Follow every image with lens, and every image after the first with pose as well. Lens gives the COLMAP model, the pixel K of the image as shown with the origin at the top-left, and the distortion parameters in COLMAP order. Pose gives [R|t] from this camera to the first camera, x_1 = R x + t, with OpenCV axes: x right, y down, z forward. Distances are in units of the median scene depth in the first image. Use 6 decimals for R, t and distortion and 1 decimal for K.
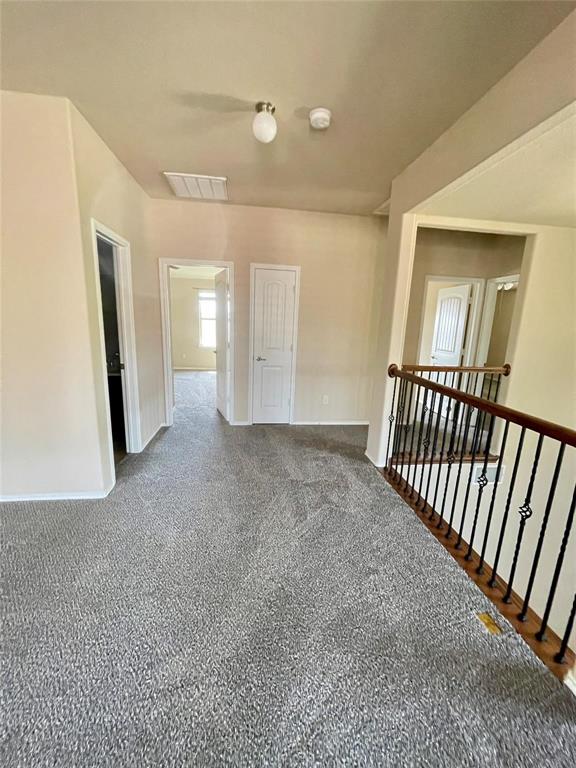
lens RADIAL K [[309.9, 0, 288.5], [0, 309.9, 382.6], [0, 0, 1]] dist [-0.003367, -0.000148]
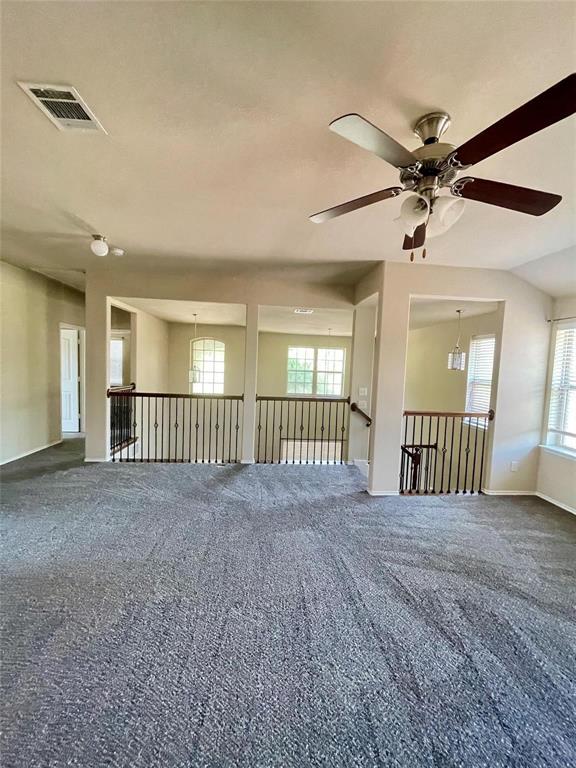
lens RADIAL K [[309.9, 0, 290.3], [0, 309.9, 382.3], [0, 0, 1]] dist [-0.003367, -0.000148]
pose [[0.046437, -0.096909, 0.994209, -1.150533], [0.166339, 0.982137, 0.087963, -0.078592], [-0.984975, 0.161291, 0.061727, 0.024454]]
